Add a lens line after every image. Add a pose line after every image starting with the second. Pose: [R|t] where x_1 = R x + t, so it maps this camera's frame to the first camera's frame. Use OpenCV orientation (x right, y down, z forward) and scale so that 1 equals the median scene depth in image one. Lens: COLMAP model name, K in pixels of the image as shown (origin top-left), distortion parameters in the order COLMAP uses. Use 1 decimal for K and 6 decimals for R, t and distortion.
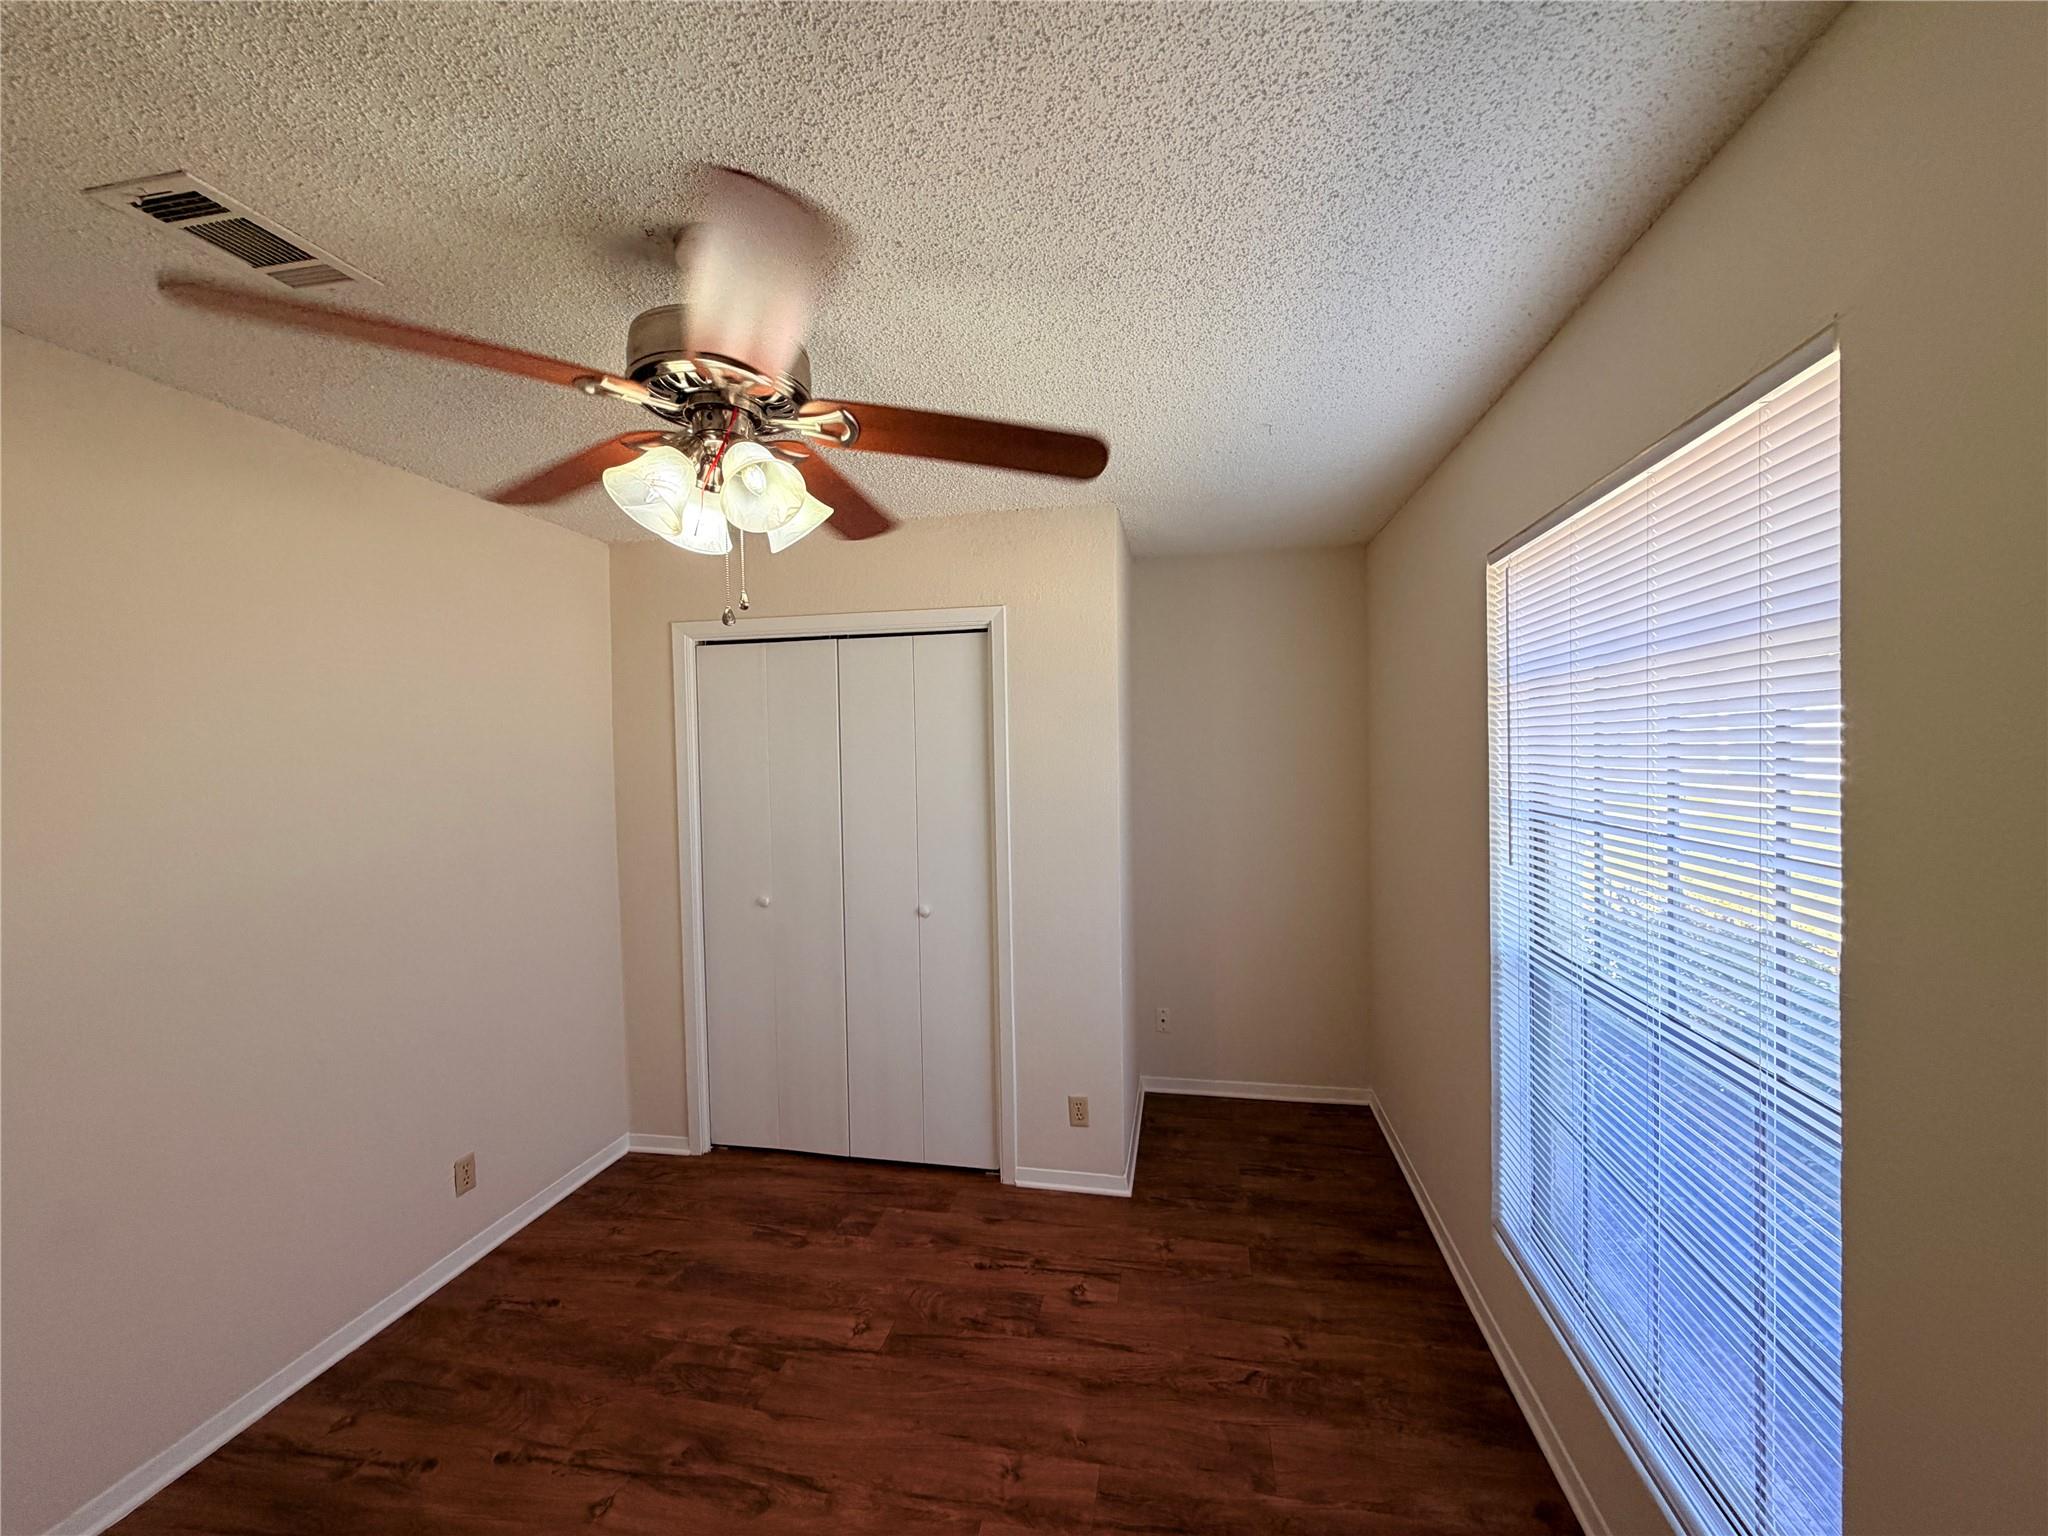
lens RADIAL K [[829.9, 0, 1028.3], [0, 829.9, 781.8], [0, 0, 1]] dist [-0.004424, 0.000376]
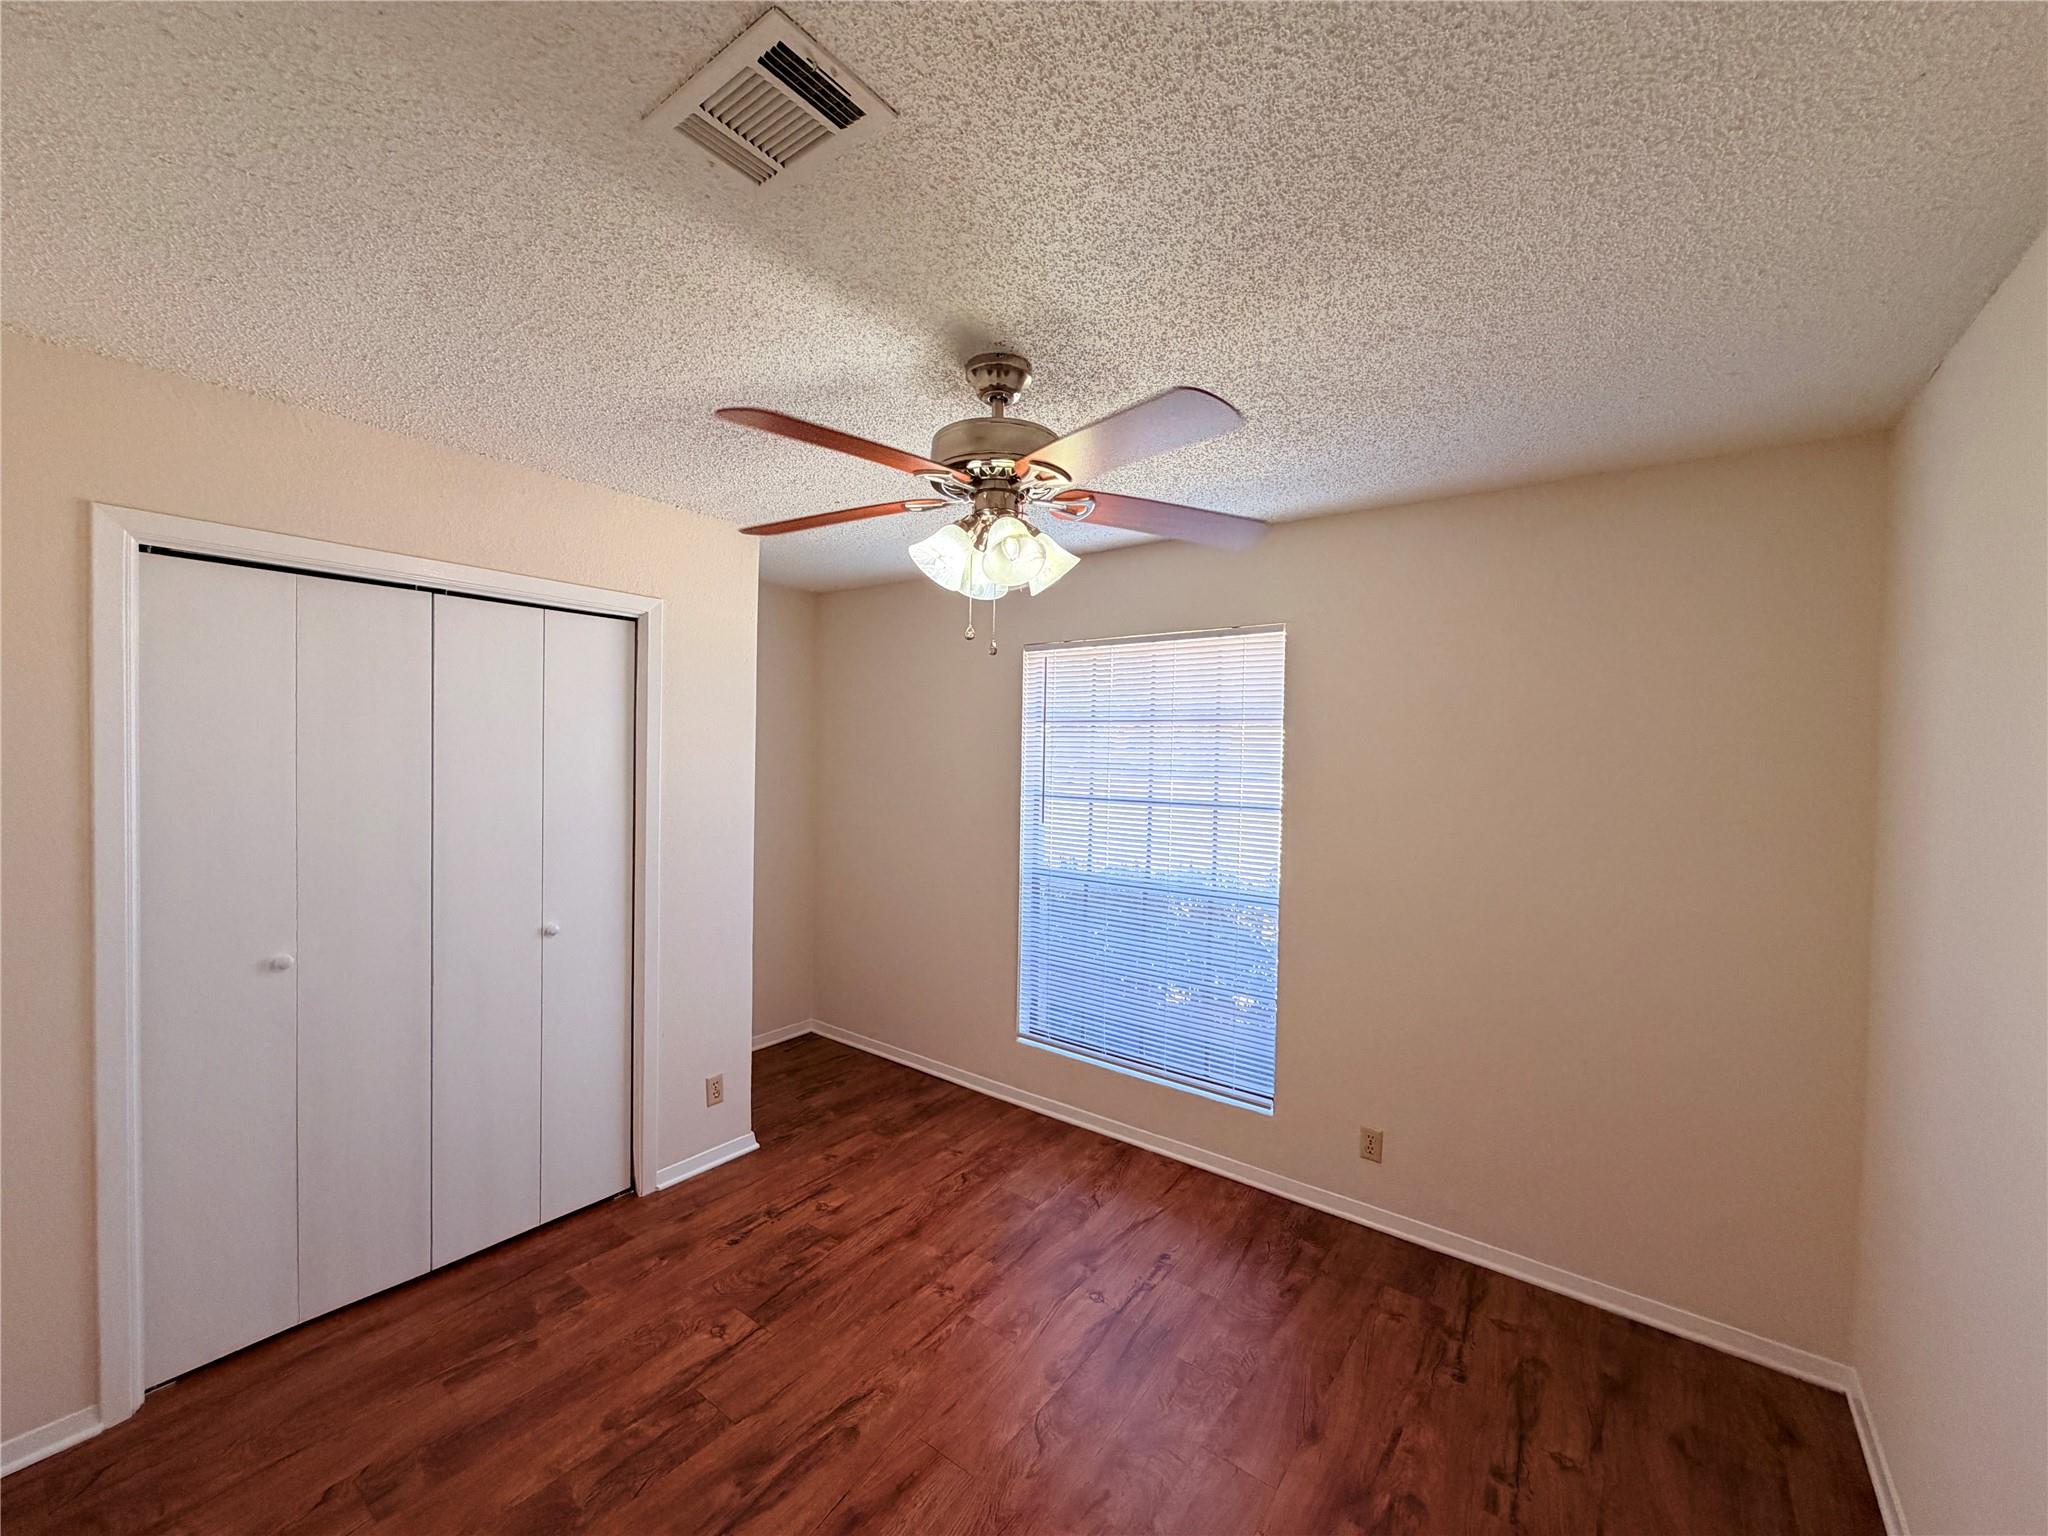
lens RADIAL K [[829.9, 0, 1031.1], [0, 829.9, 787.3], [0, 0, 1]] dist [-0.004424, 0.000376]
pose [[0.413830, -0.013389, 0.910256, -0.853604], [0.007791, 0.999907, 0.011166, 0.002309], [-0.910321, 0.002471, 0.413896, 0.226616]]
